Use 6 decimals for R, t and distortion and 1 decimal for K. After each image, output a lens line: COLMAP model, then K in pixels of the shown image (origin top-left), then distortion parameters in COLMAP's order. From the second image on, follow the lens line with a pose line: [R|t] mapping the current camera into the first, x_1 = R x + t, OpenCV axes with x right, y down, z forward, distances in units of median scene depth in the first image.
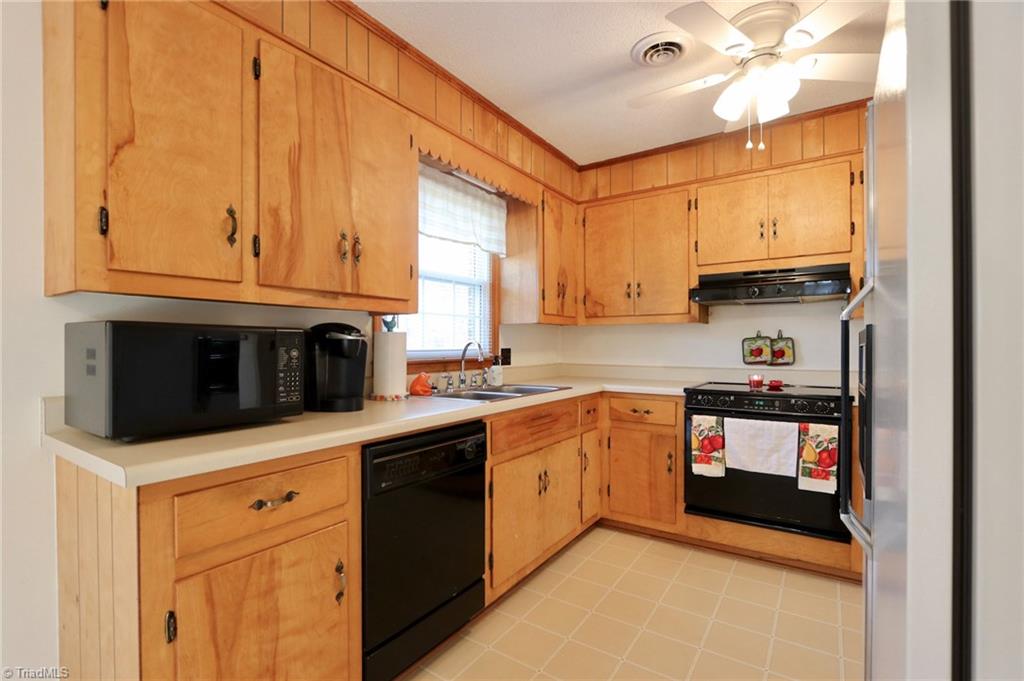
lens RADIAL K [[471.6, 0, 504.4], [0, 471.6, 349.5], [0, 0, 1]] dist [-0.014989, -0.000492]
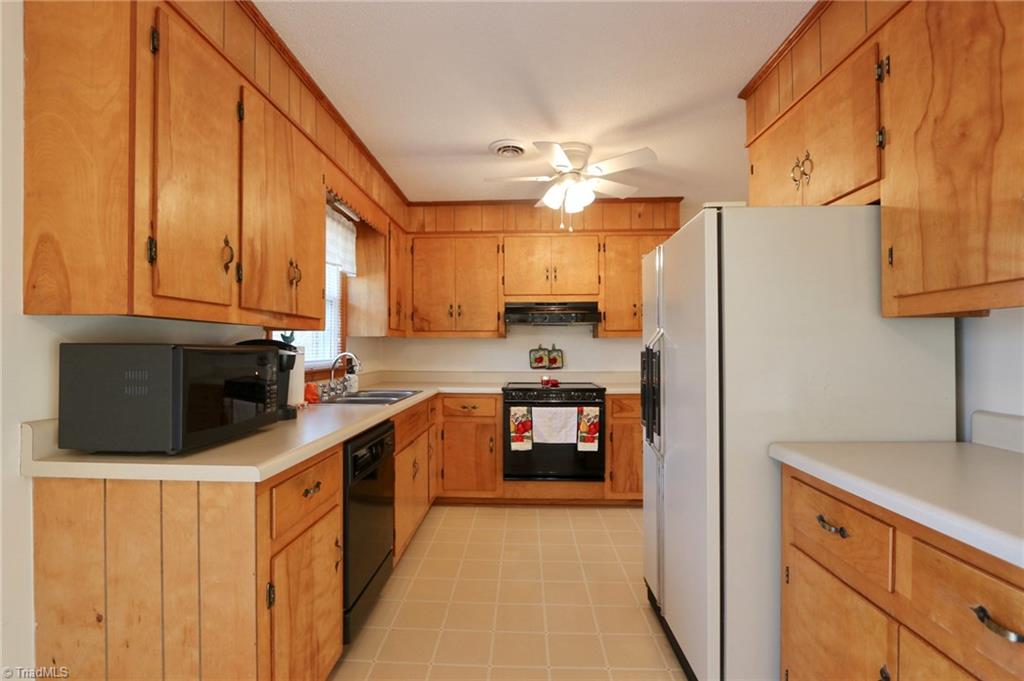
lens RADIAL K [[471.6, 0, 504.4], [0, 471.6, 349.5], [0, 0, 1]] dist [-0.014989, -0.000492]
pose [[0.849653, 0.001662, 0.527339, -0.338585], [0.002712, 0.999968, -0.007520, -0.017208], [-0.527334, 0.007819, 0.849622, -0.154166]]
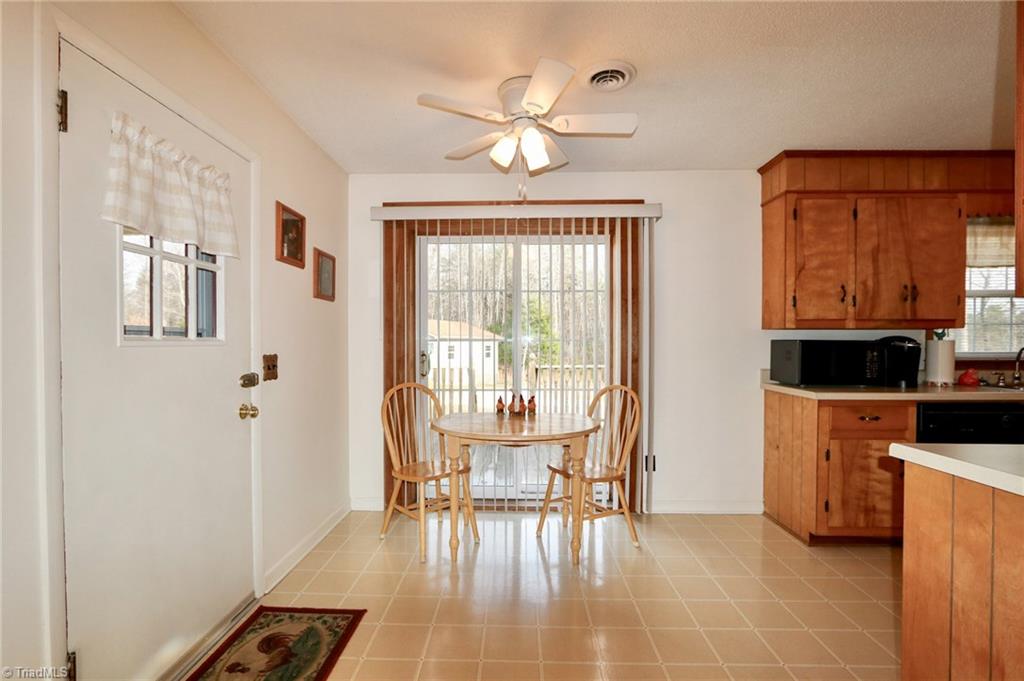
lens RADIAL K [[471.6, 0, 504.4], [0, 471.6, 349.5], [0, 0, 1]] dist [-0.014989, -0.000492]
pose [[0.535674, 0.014091, -0.844307, 0.221627], [-0.008915, 0.999899, 0.011032, -0.009950], [0.844378, 0.001617, 0.535746, -0.808905]]
